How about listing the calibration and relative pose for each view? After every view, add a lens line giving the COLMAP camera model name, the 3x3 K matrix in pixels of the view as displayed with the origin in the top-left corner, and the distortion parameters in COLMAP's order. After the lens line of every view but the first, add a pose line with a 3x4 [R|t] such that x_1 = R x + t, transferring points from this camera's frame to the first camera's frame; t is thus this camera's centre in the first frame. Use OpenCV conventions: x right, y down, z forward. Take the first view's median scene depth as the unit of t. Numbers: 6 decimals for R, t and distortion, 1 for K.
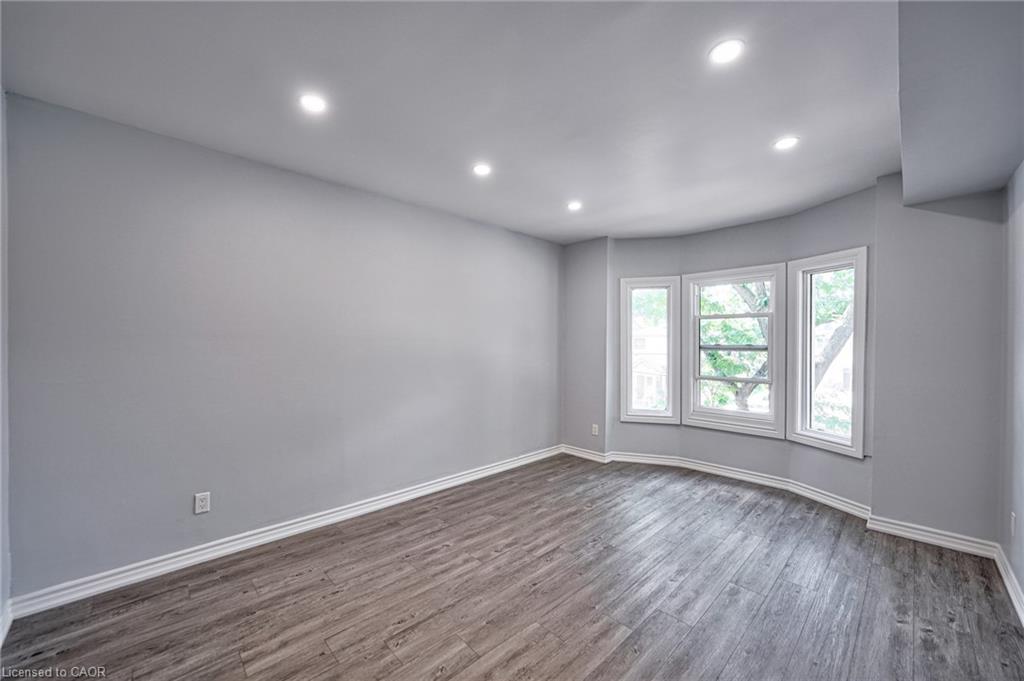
lens RADIAL K [[394.1, 0, 507.4], [0, 394.1, 342.1], [0, 0, 1]] dist [-0.011205, 0.002901]
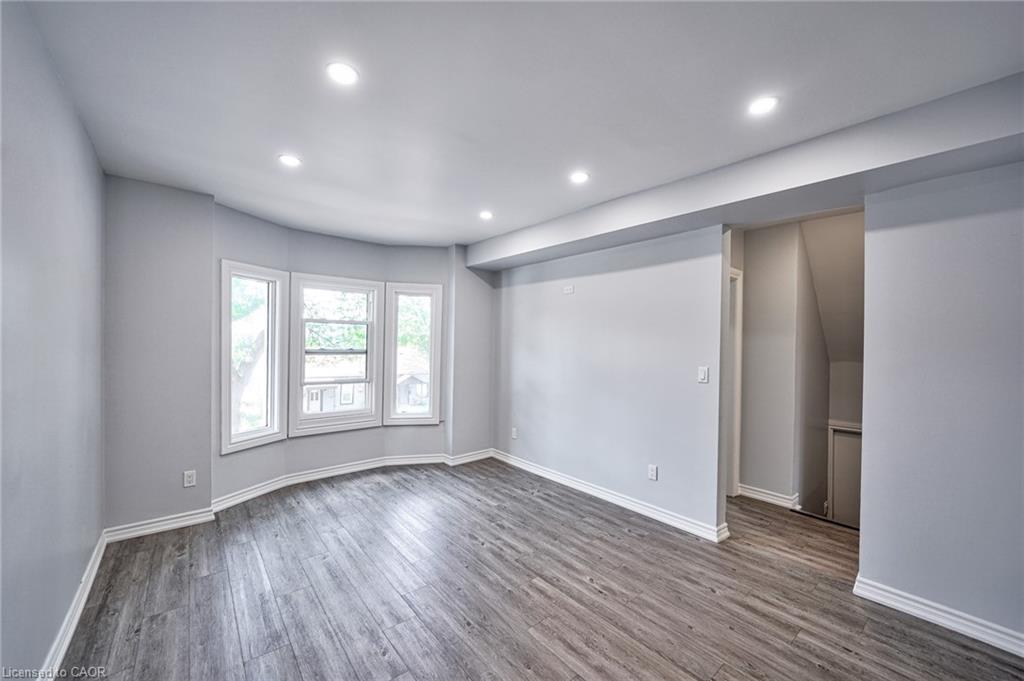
lens RADIAL K [[394.1, 0, 507.6], [0, 394.1, 346.3], [0, 0, 1]] dist [-0.011205, 0.002901]
pose [[0.069928, -0.006441, 0.997531, -0.506155], [-0.010242, 0.999922, 0.007174, -0.014514], [-0.997499, -0.010719, 0.069856, 0.532640]]
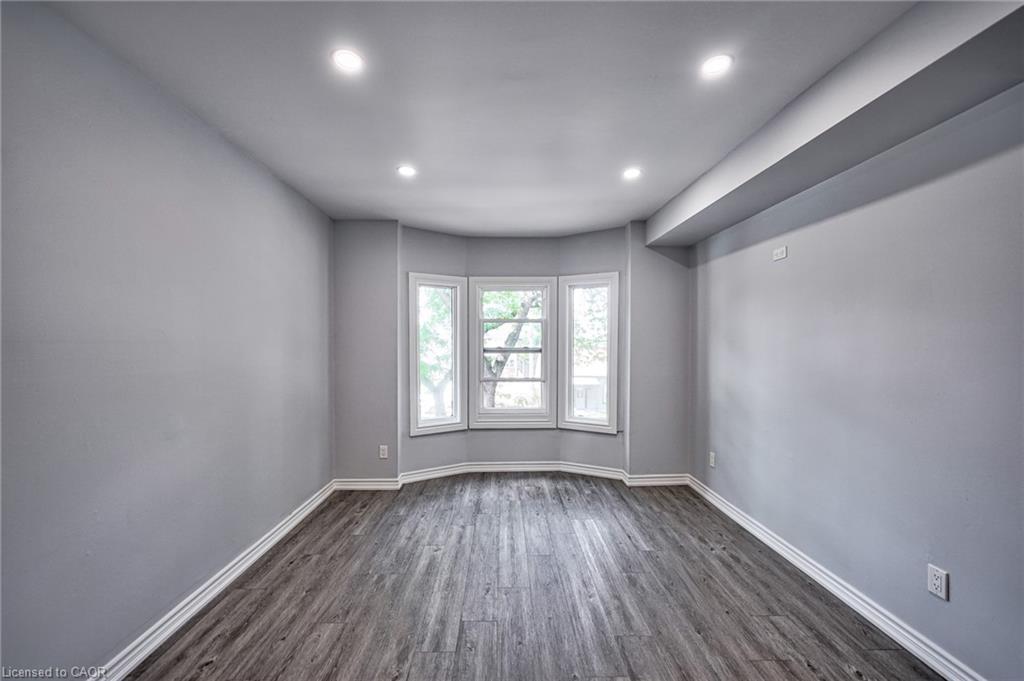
lens RADIAL K [[394.1, 0, 504.9], [0, 394.1, 347.6], [0, 0, 1]] dist [-0.011205, 0.002901]
pose [[0.680568, -0.009707, 0.732620, -0.261787], [0.003870, 0.999946, 0.009653, -0.004141], [-0.732674, -0.003734, 0.680569, 0.320230]]
